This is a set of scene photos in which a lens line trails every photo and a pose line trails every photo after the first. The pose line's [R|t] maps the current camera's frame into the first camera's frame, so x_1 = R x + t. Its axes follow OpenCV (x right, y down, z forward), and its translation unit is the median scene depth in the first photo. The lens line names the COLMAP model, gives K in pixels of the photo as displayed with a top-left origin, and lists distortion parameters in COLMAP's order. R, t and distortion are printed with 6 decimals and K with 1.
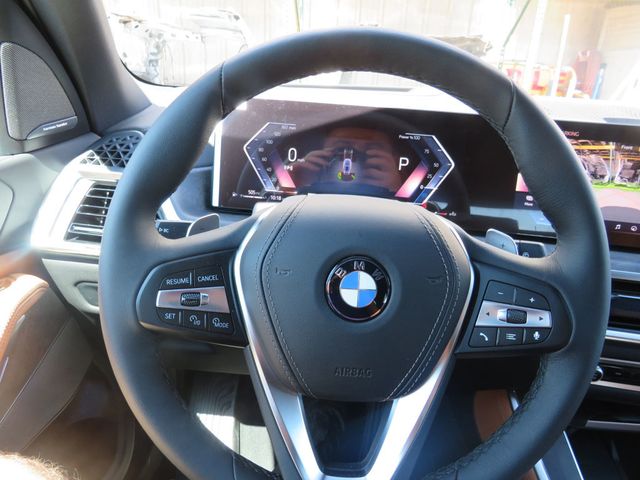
lens RADIAL K [[467.3, 0, 320.0], [0, 467.3, 240.0], [0, 0, 1]] dist [0.002897, 0.003212]
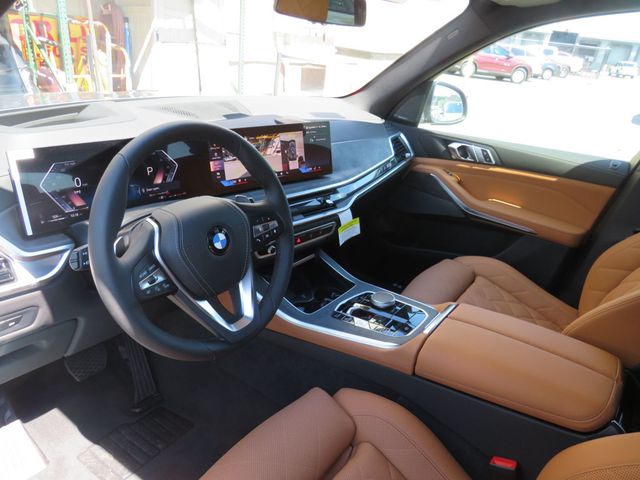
lens RADIAL K [[467.3, 0, 320.0], [0, 467.3, 240.0], [0, 0, 1]] dist [0.002897, 0.003212]
pose [[0.611700, -0.333377, 0.717414, -0.670658], [0.245207, 0.942105, 0.228715, -0.160629], [-0.752128, 0.036010, 0.658033, -0.458290]]
